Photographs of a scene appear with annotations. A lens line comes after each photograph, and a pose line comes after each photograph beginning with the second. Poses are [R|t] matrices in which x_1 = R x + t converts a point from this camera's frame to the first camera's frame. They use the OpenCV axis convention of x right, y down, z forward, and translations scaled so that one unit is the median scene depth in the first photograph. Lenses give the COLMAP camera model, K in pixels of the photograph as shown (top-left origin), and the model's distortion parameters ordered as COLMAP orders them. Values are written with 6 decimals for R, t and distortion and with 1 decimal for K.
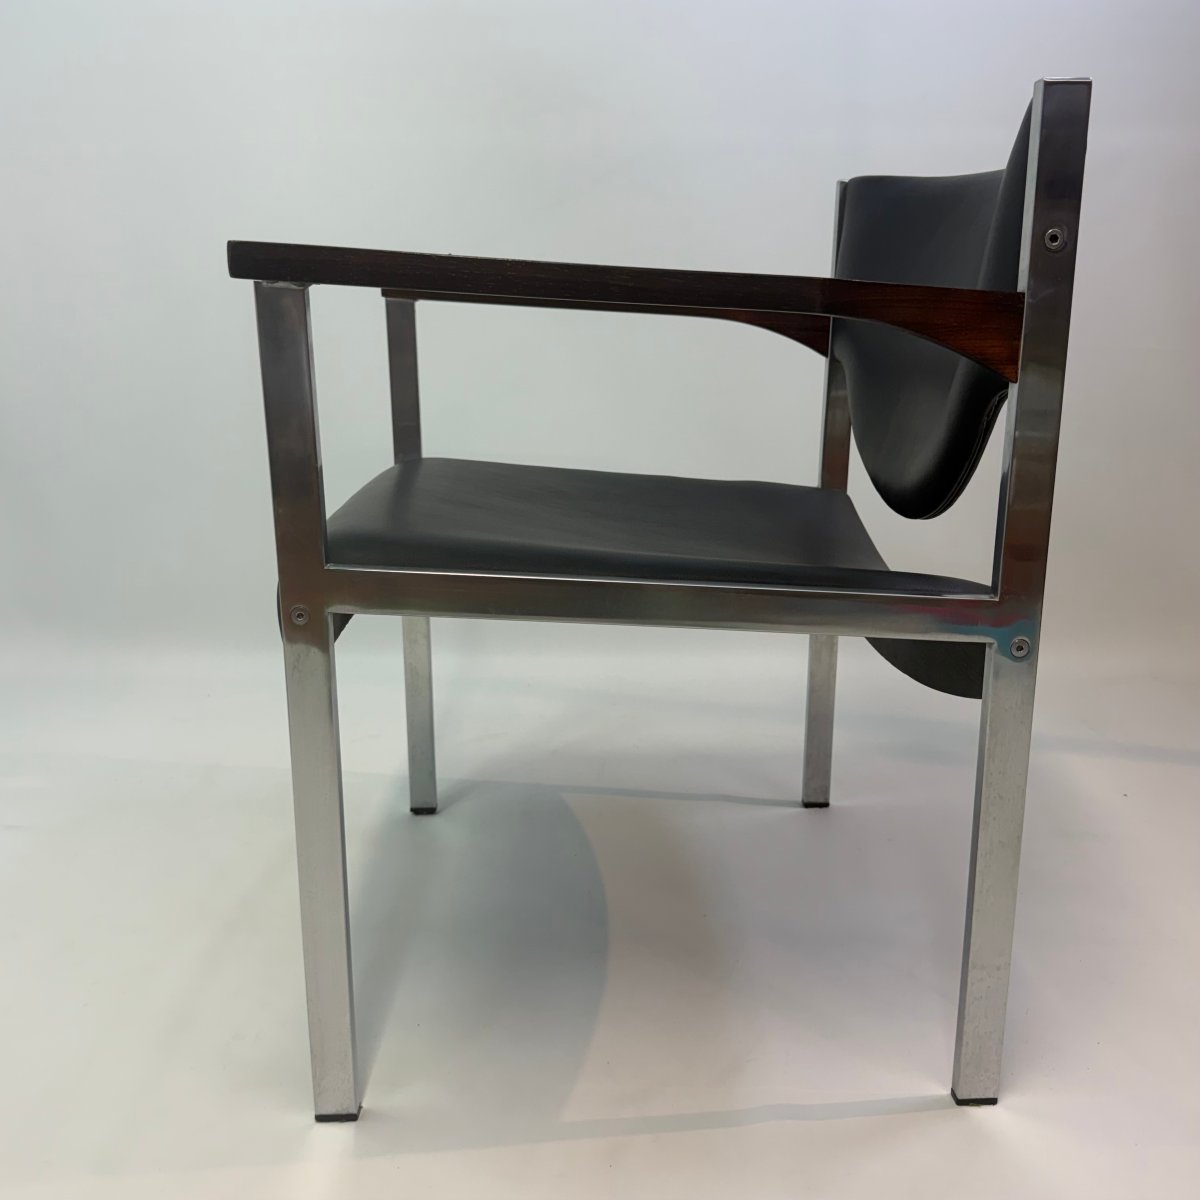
lens RADIAL K [[1128.4, 0, 600.0], [0, 1128.4, 600.0], [0, 0, 1]] dist [0.012089, 0.010380]
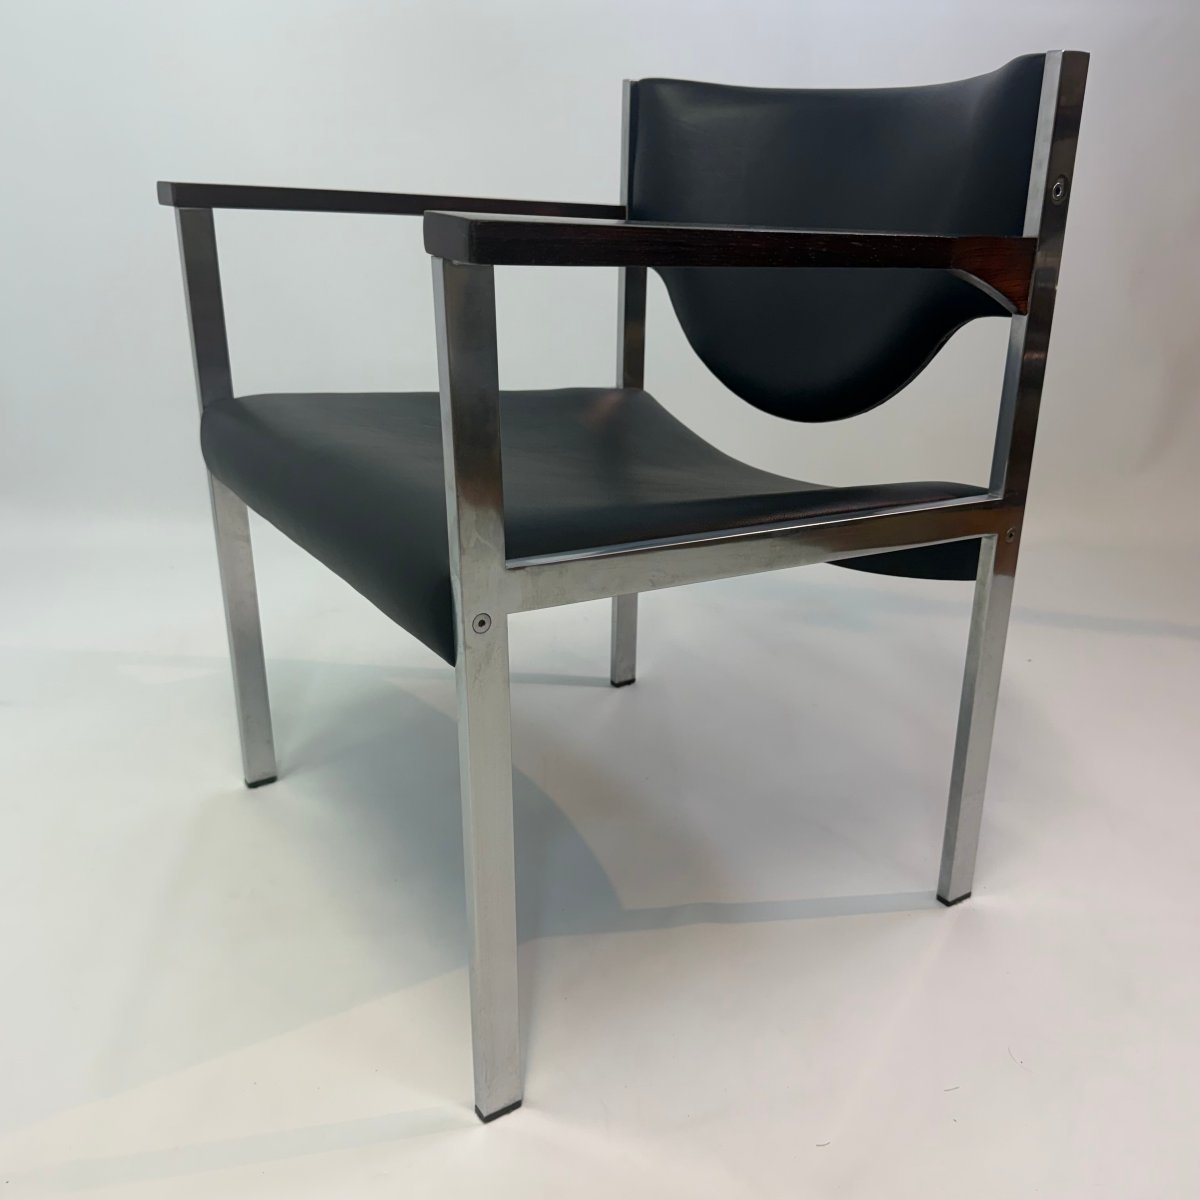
lens RADIAL K [[1128.4, 0, 600.0], [0, 1128.4, 600.0], [0, 0, 1]] dist [0.012089, 0.010380]
pose [[0.862755, -0.180243, 0.472406, -0.370324], [0.114401, 0.979661, 0.164853, -0.086968], [-0.492511, -0.088185, 0.865827, 0.102477]]
